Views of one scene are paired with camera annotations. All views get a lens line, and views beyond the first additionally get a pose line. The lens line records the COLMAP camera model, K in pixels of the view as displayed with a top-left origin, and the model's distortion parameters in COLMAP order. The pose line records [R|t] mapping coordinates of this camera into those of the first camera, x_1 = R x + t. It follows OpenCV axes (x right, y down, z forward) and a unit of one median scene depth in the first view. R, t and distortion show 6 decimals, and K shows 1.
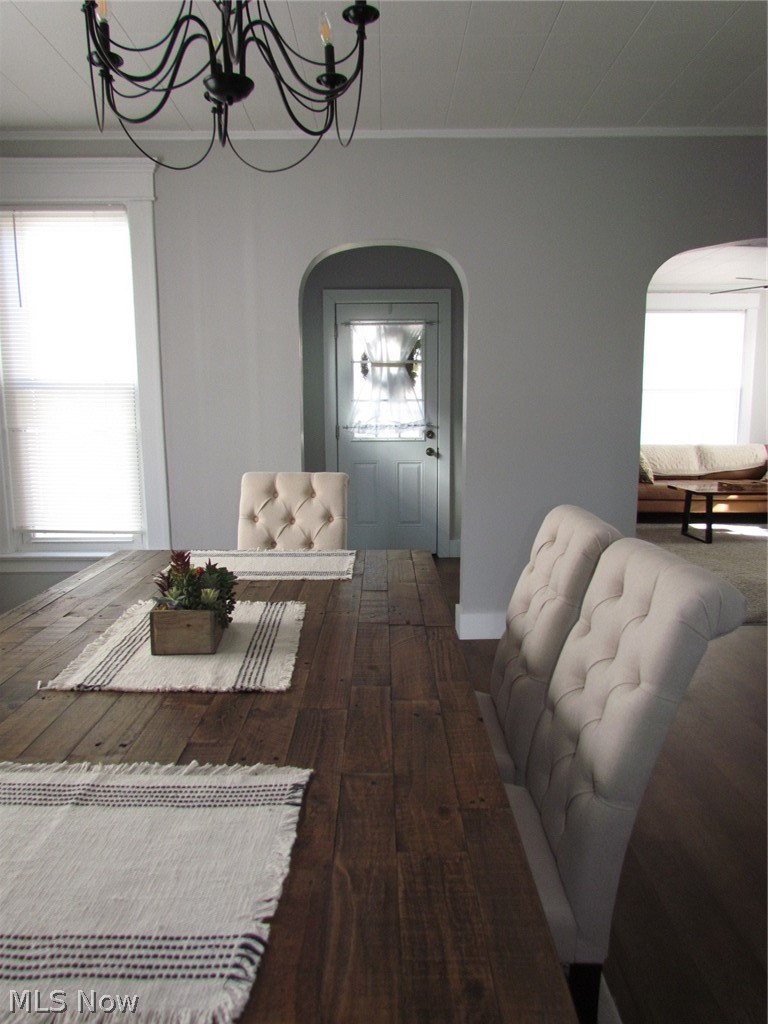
lens RADIAL K [[737.3, 0, 382.4], [0, 737.3, 513.4], [0, 0, 1]] dist [-0.018293, 0.011504]
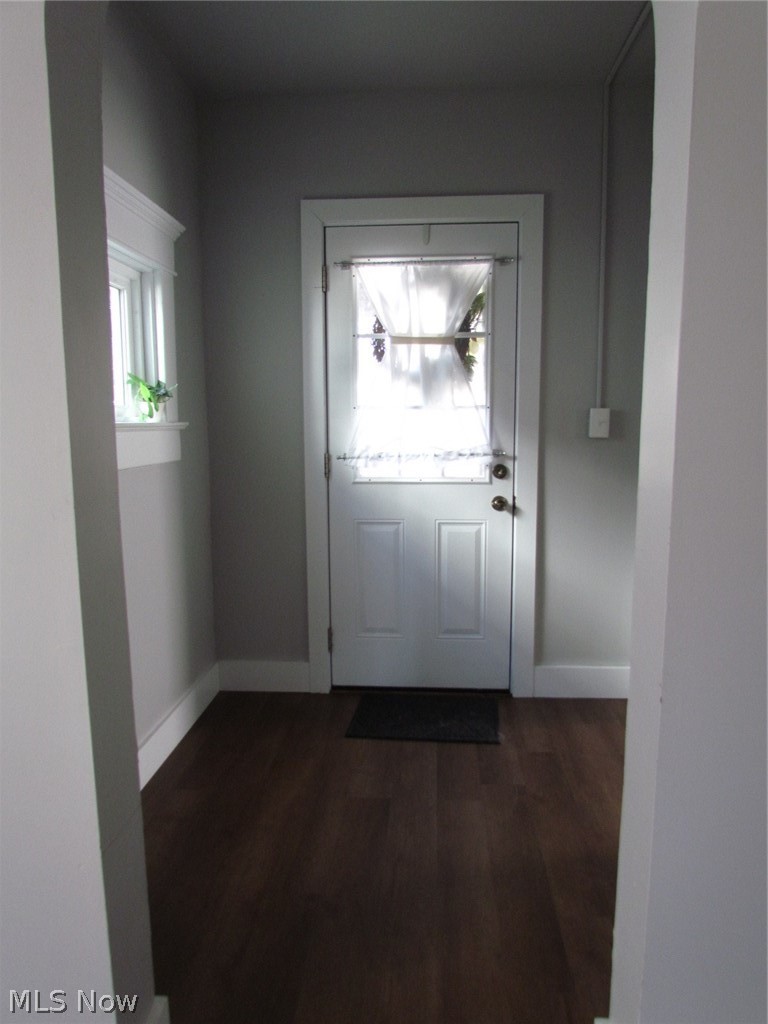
lens RADIAL K [[737.3, 0, 382.7], [0, 737.3, 512.8], [0, 0, 1]] dist [-0.018293, 0.011504]
pose [[0.998963, 0.007563, -0.044898, 0.004152], [-0.009926, 0.998564, -0.052644, -0.048878], [0.044435, 0.053035, 0.997604, 0.473046]]
